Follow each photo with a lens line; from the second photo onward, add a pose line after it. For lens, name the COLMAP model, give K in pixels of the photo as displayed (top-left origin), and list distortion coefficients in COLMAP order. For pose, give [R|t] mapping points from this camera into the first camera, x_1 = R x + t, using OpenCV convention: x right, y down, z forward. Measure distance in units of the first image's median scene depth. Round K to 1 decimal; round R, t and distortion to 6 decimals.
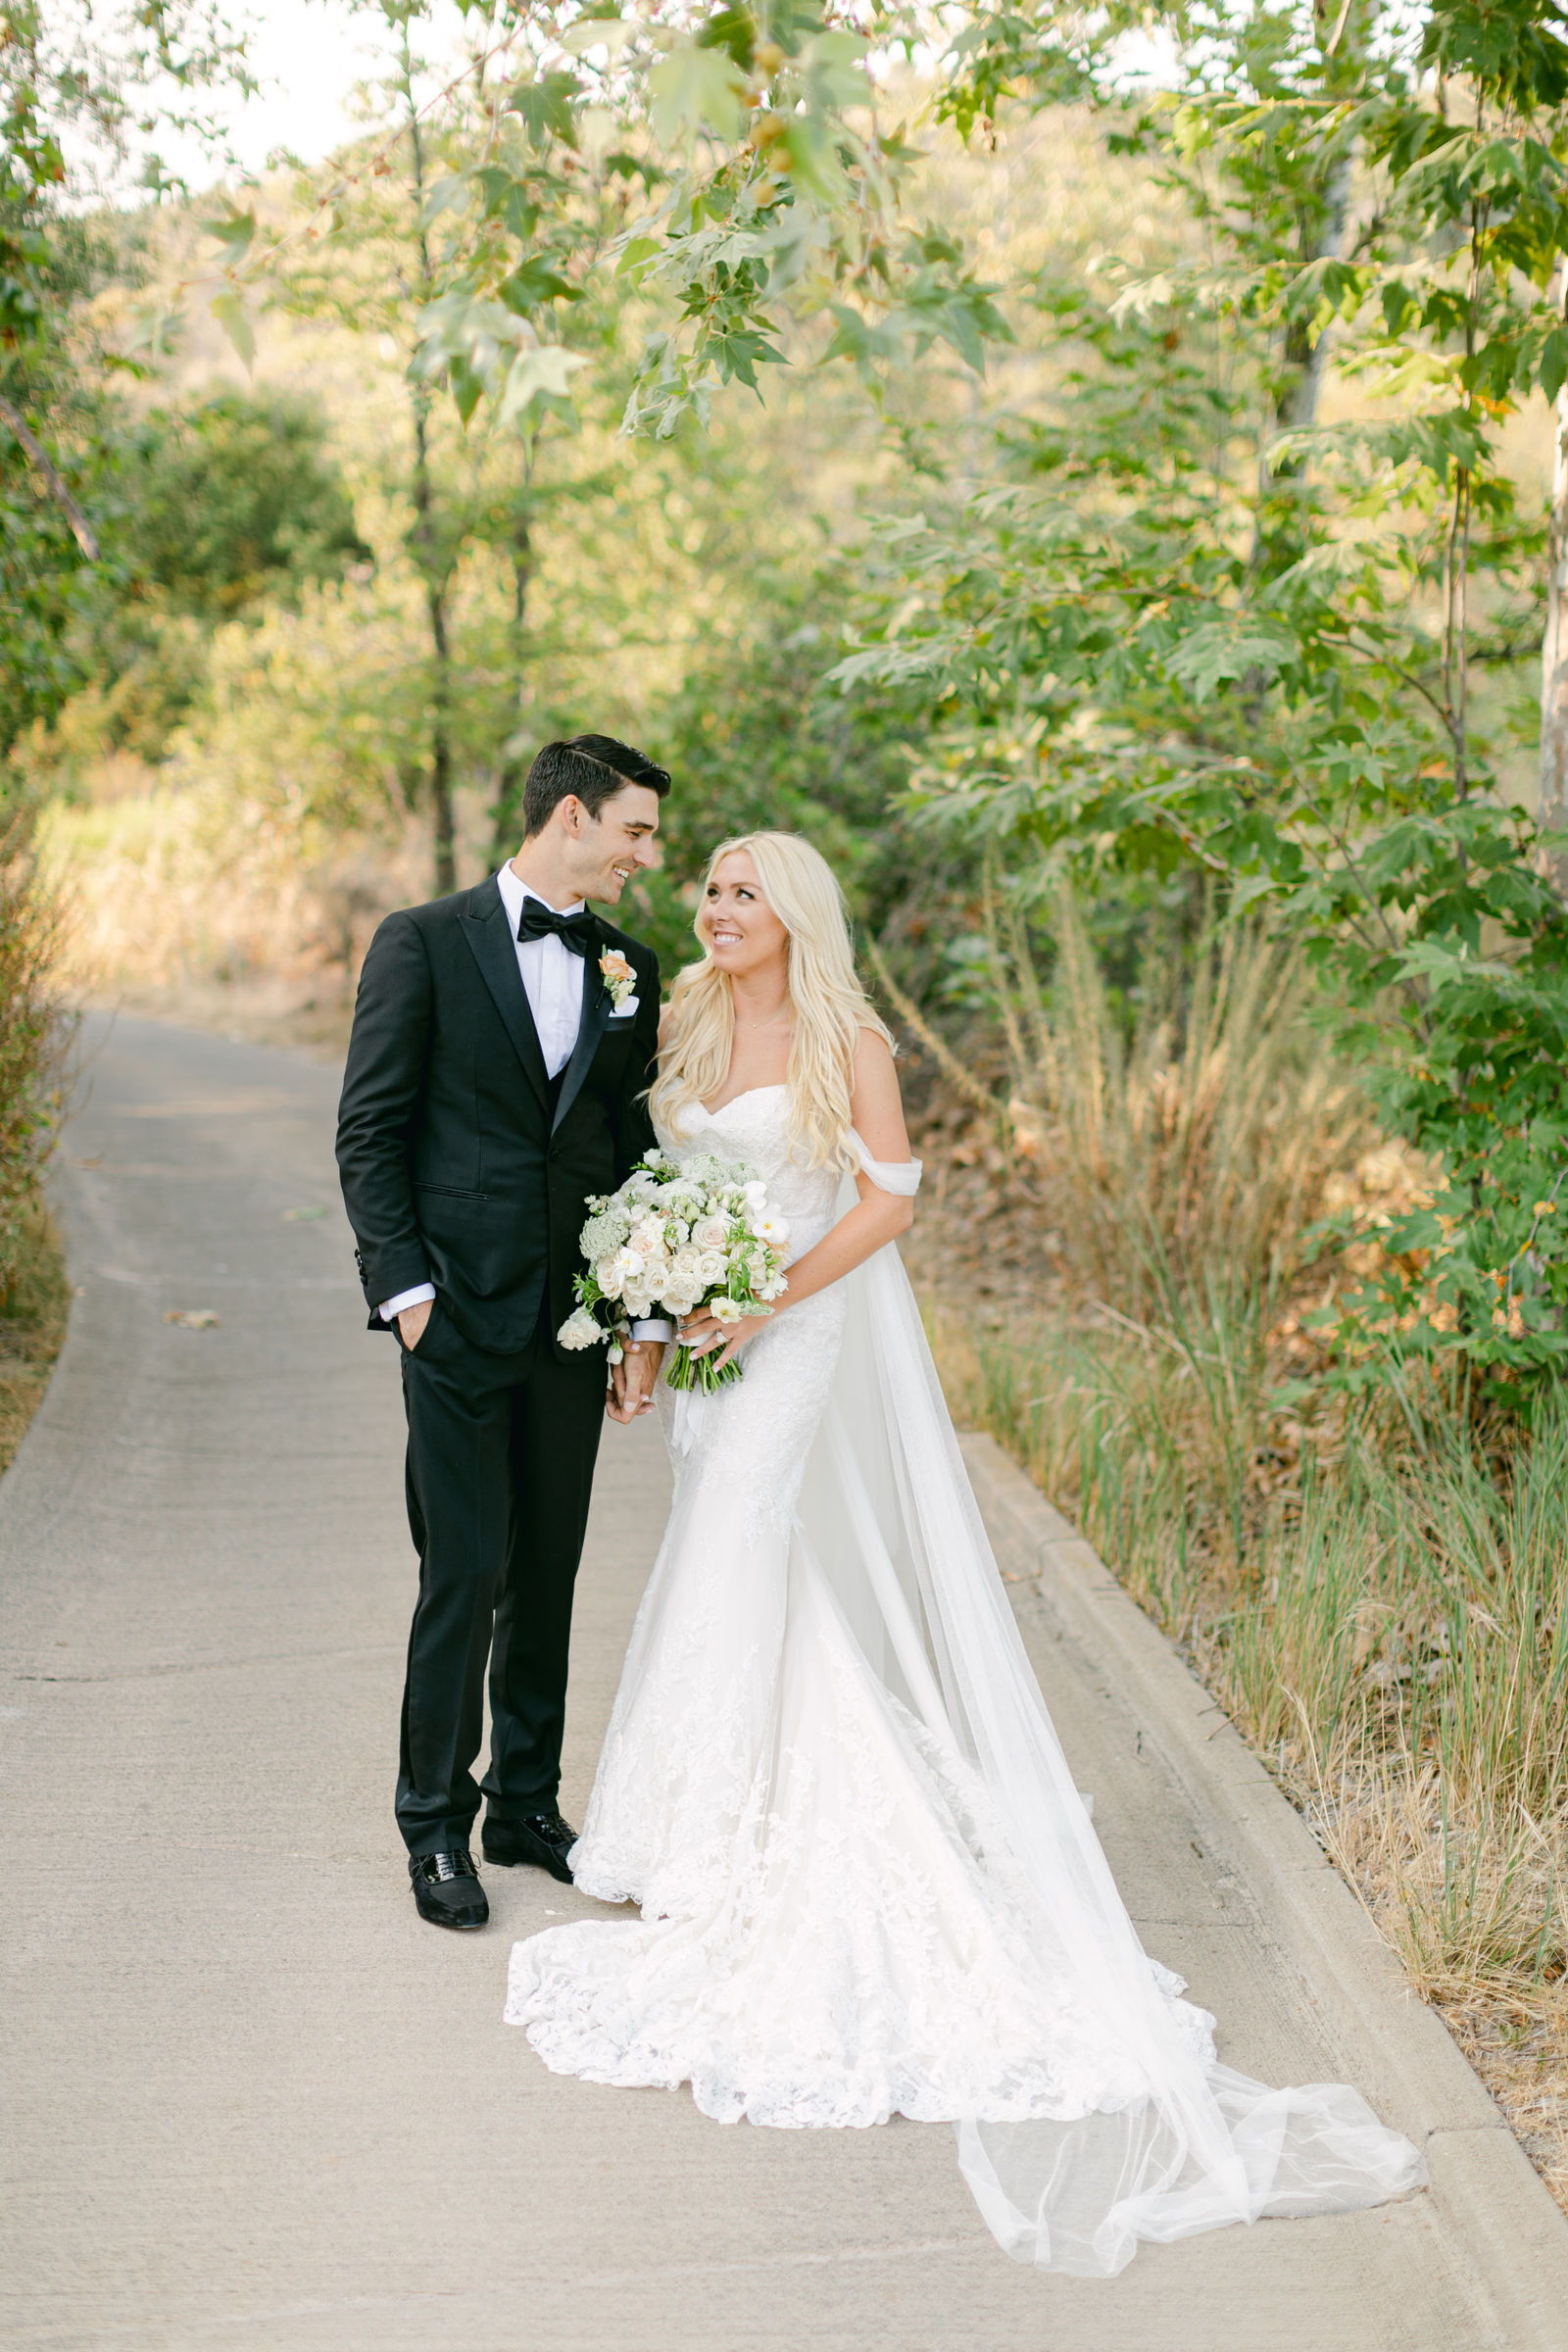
lens RADIAL K [[3351.8, 0, 765.7], [0, 3351.8, 1153.7], [0, 0, 1]] dist [0.007124, 0.019230]
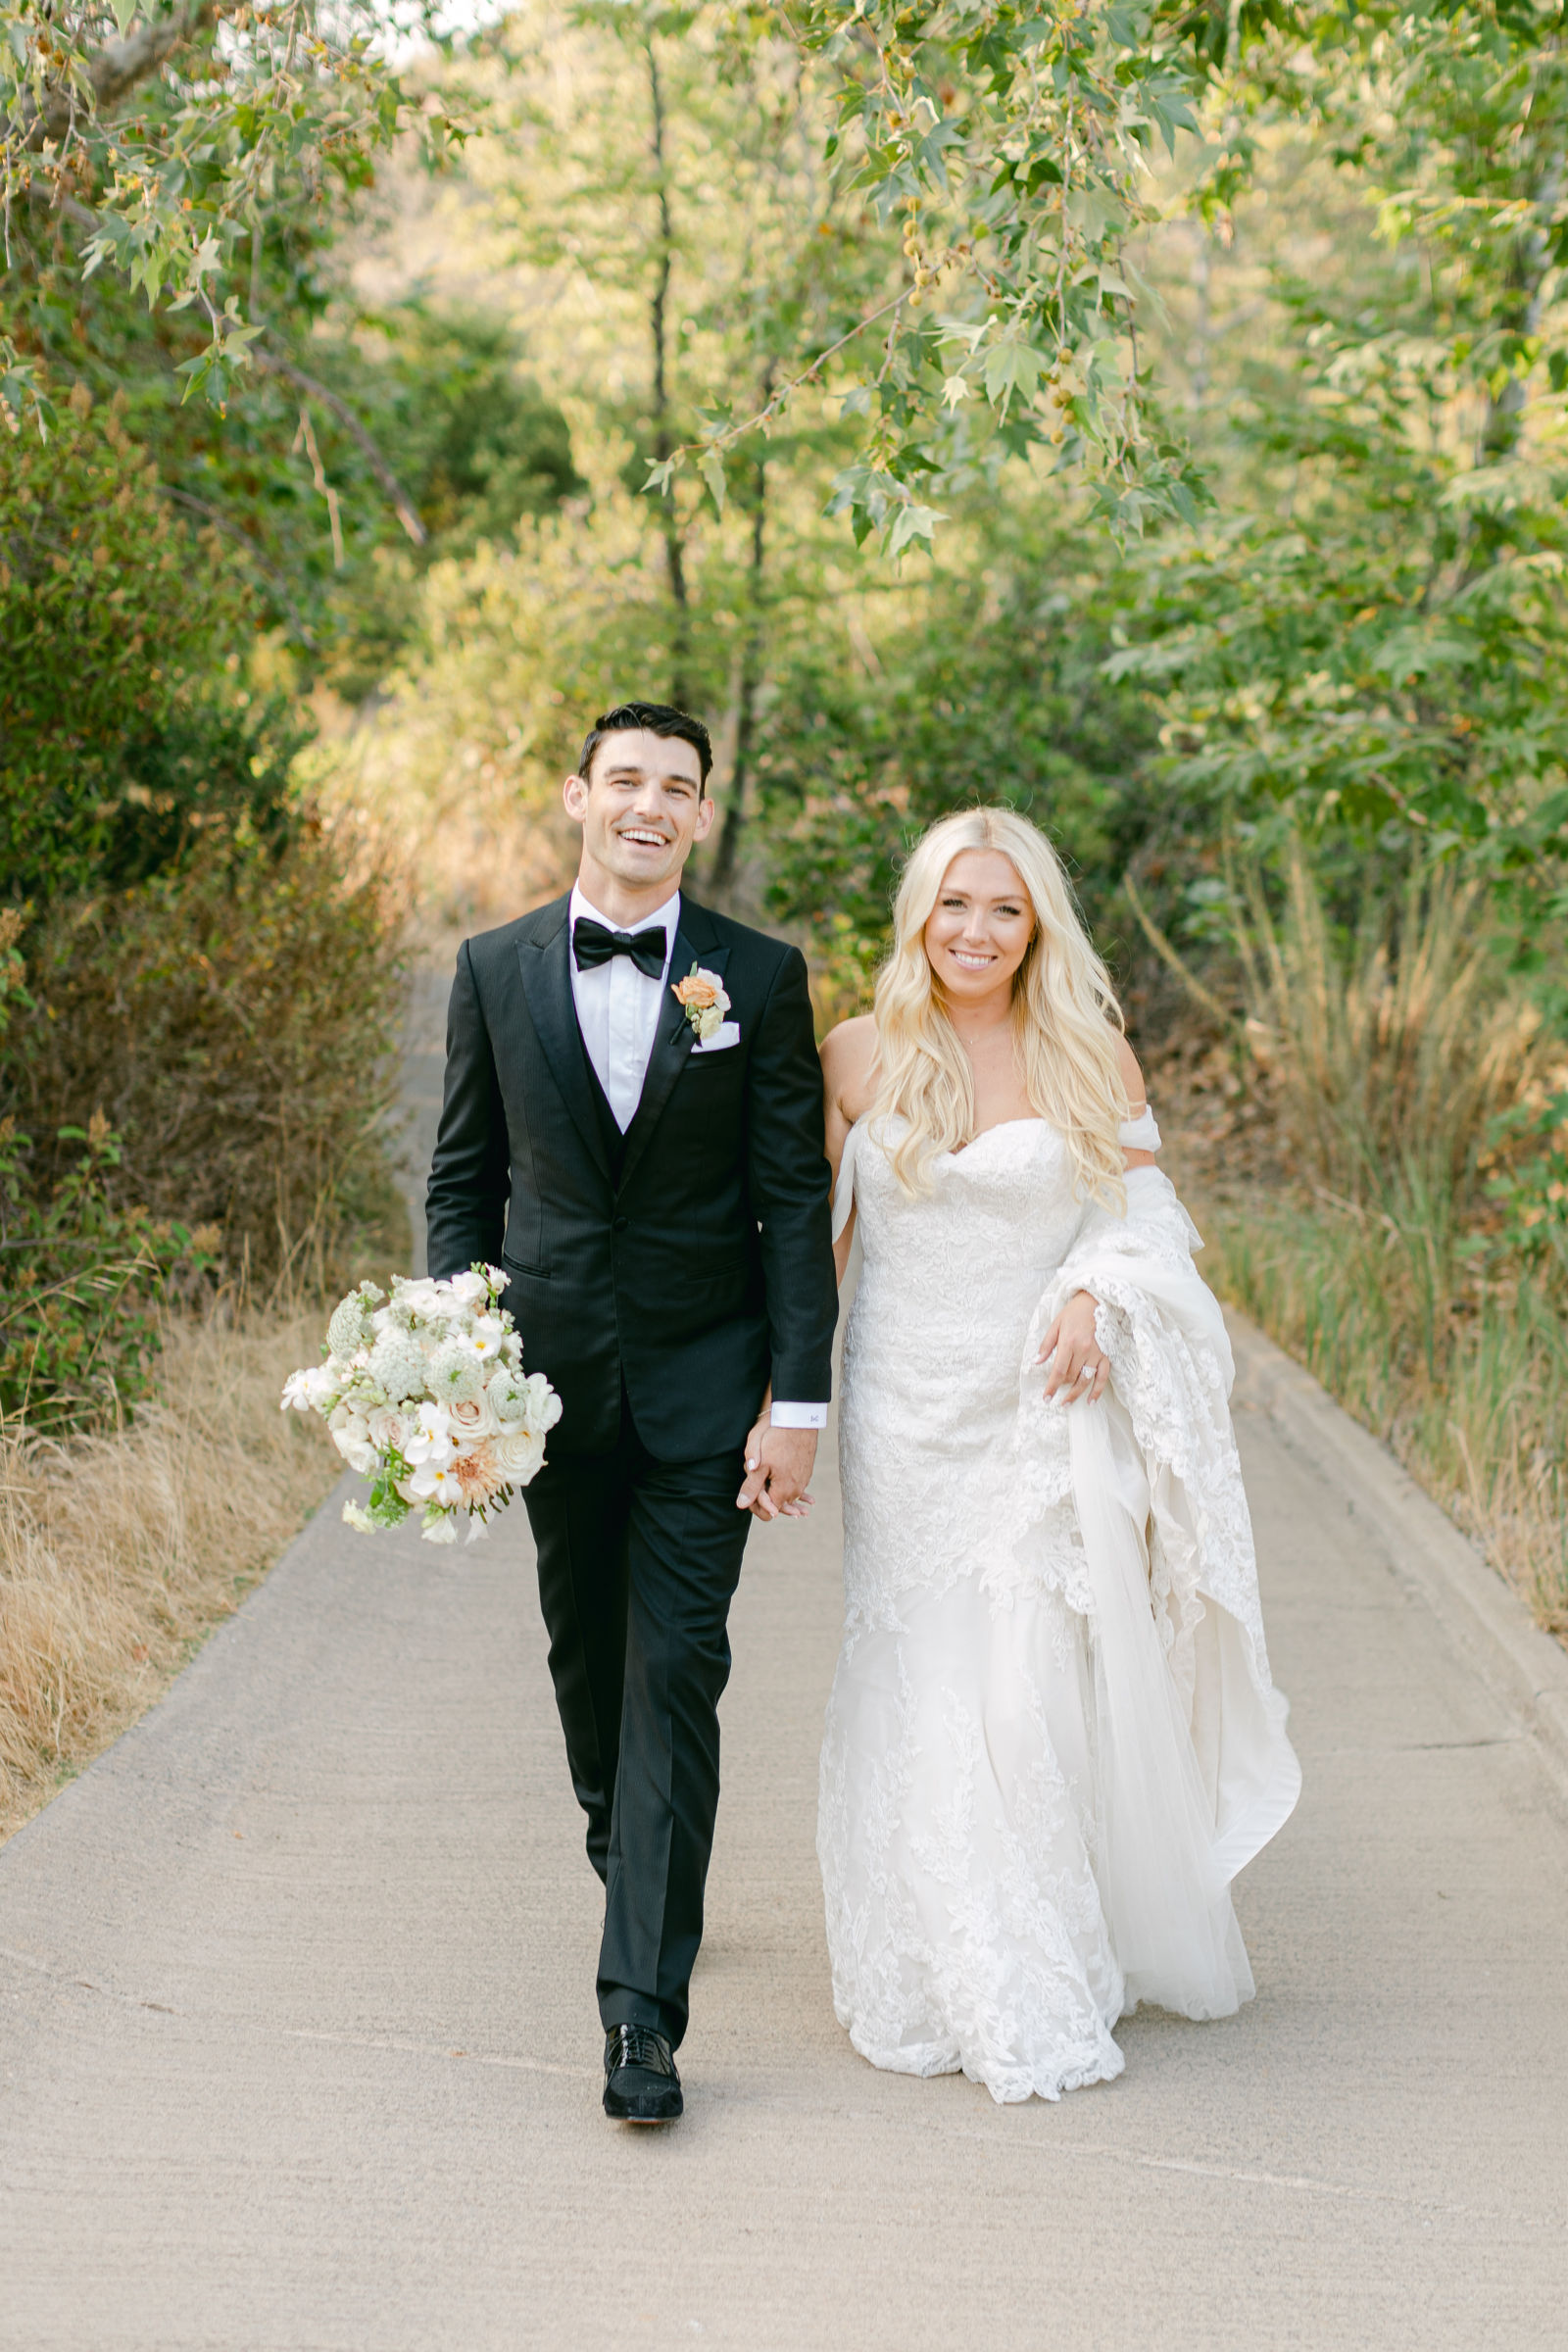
lens RADIAL K [[3848.7, 0, 784.0], [0, 3848.7, 1176.0], [0, 0, 1]] dist [0.037364, 0.177879]
pose [[0.999007, -0.000552, -0.044551, -0.021436], [0.001140, 0.999913, 0.013170, 0.015432], [0.044540, -0.013208, 0.998920, -0.262057]]
